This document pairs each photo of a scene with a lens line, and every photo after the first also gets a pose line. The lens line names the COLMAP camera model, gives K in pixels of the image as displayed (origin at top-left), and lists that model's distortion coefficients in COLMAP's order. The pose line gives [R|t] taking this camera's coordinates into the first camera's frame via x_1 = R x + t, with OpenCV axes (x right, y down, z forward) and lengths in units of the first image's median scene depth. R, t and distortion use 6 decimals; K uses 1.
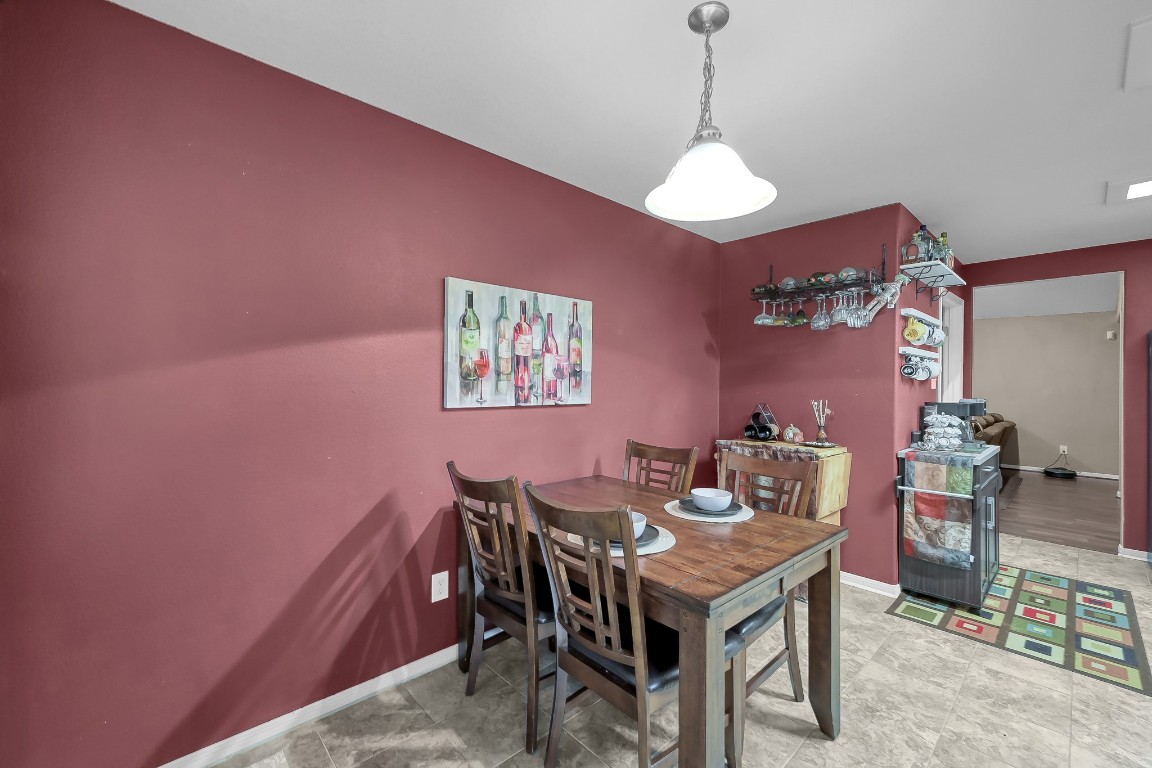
lens RADIAL K [[467.3, 0, 594.6], [0, 467.3, 382.2], [0, 0, 1]] dist [-0.001799, -0.000039]
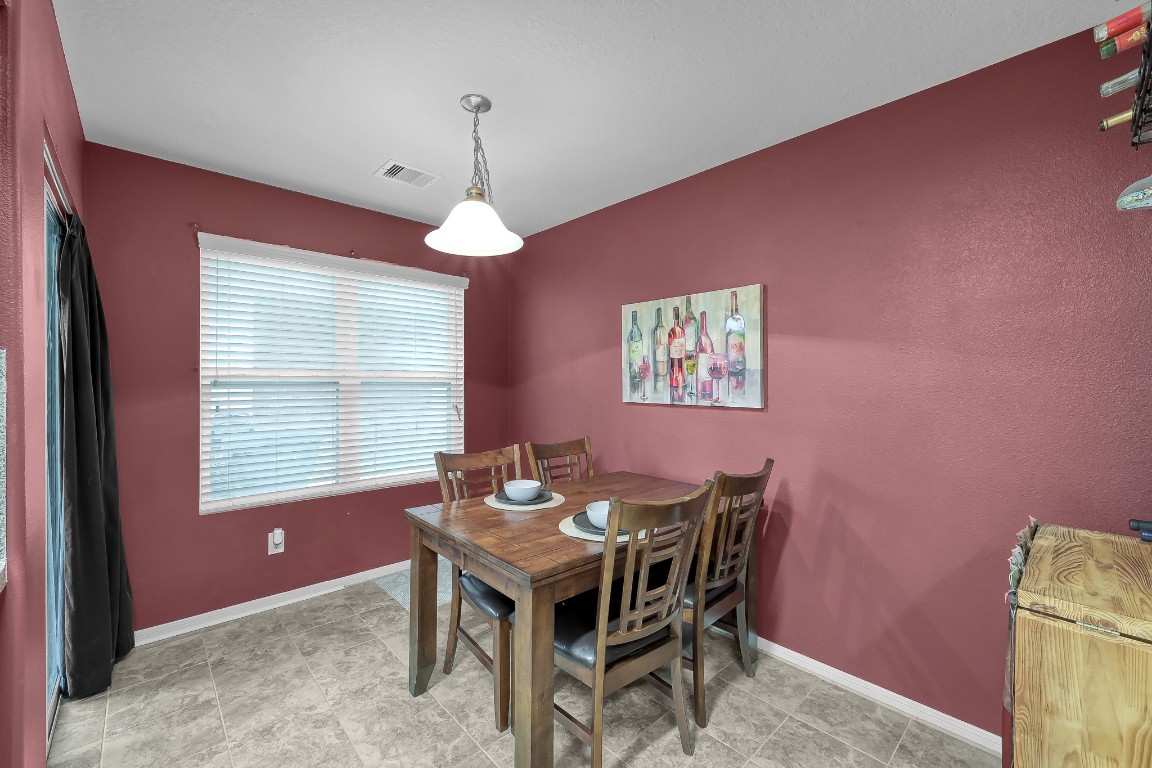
lens RADIAL K [[473.0, 0, 575.4], [0, 473.0, 378.5], [0, 0, 1]] dist [-0.000528, -0.000317]
pose [[-0.016796, -0.008379, -0.999824, 0.892691], [0.005905, 0.999947, -0.008479, -0.001153], [0.999841, -0.006047, -0.016745, 0.743284]]
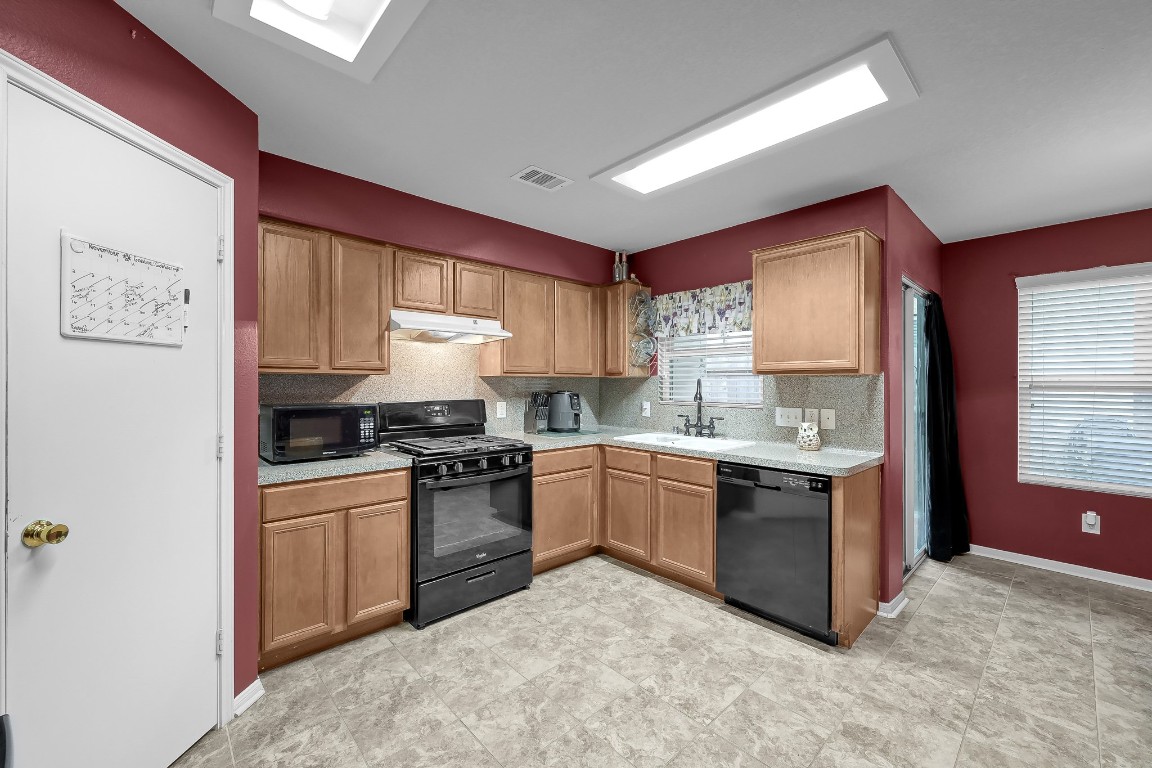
lens RADIAL K [[453.3, 0, 573.6], [0, 453.3, 383.9], [0, 0, 1]] dist [-0.000317, 0.000217]
pose [[-0.999694, -0.011099, 0.022127, 1.159565], [-0.011094, 0.999938, 0.000319, 0.009482], [-0.022129, 0.000073, -0.999755, 1.263281]]
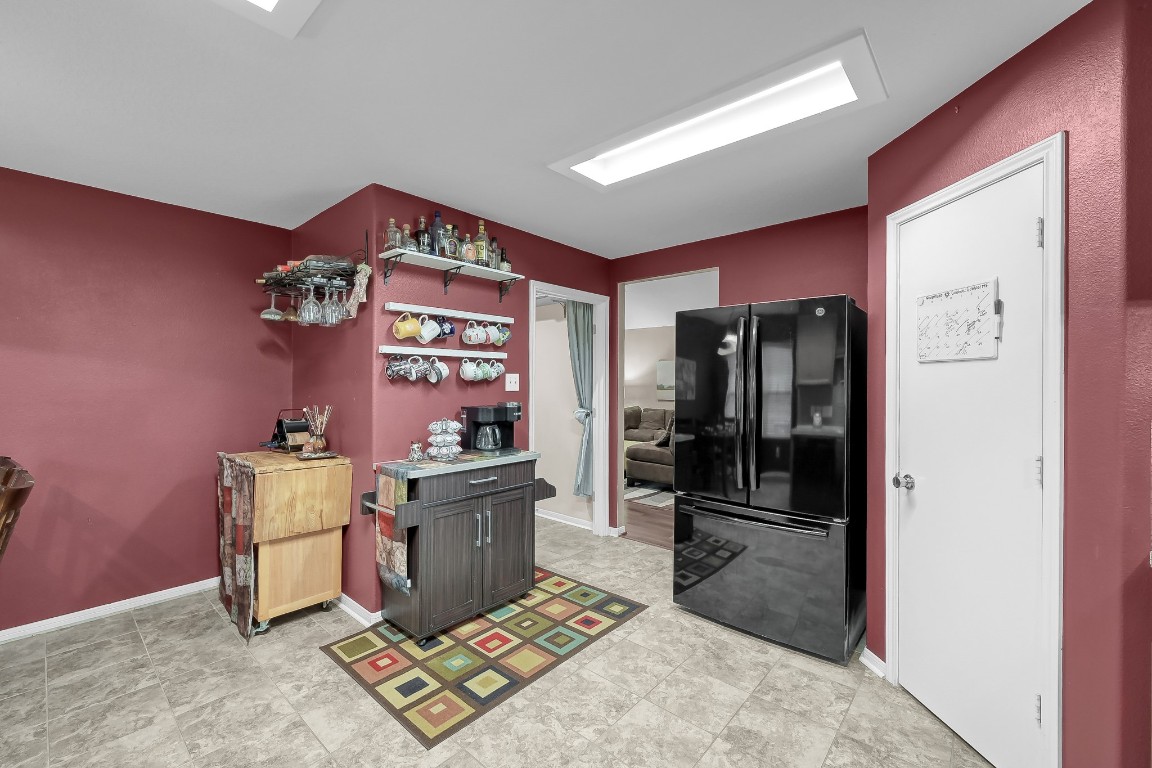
lens RADIAL K [[473.9, 0, 576.0], [0, 473.9, 384.0], [0, 0, 1]] dist [0.001165, -0.000023]
pose [[0.996017, -0.005284, 0.089011, 1.079197], [0.004797, 0.999972, 0.005688, -0.006275], [-0.089039, -0.005238, 0.996014, 0.074820]]
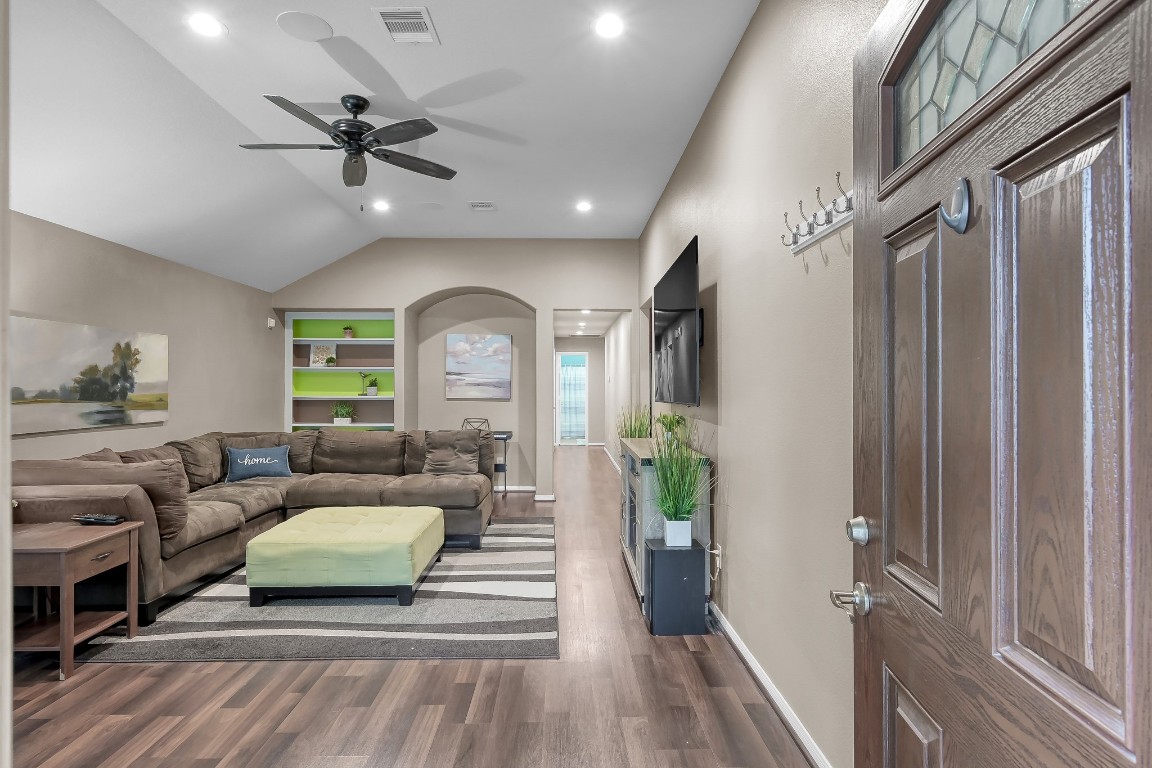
lens RADIAL K [[593.9, 0, 578.6], [0, 593.9, 383.0], [0, 0, 1]] dist [0.002834, 0.000104]
pose [[-0.746279, -0.004401, 0.665619, 0.060757], [-0.008332, 0.999962, -0.002730, 0.002525], [-0.665581, -0.007583, -0.746287, 3.644663]]
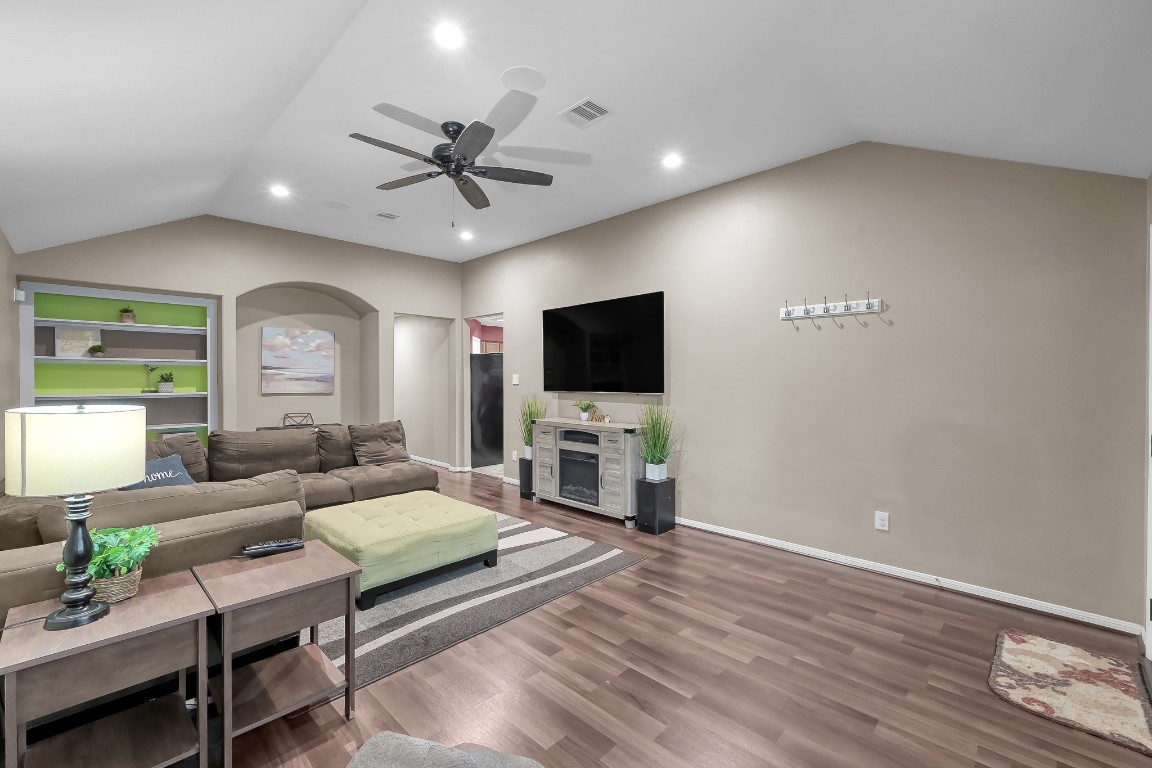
lens RADIAL K [[481.0, 0, 579.1], [0, 481.0, 383.2], [0, 0, 1]] dist [0.000059, -0.000262]
pose [[-0.998740, -0.007994, -0.049543, 1.121866], [-0.008409, 0.999931, 0.008172, -0.005147], [0.049474, 0.008578, -0.998739, 4.232484]]
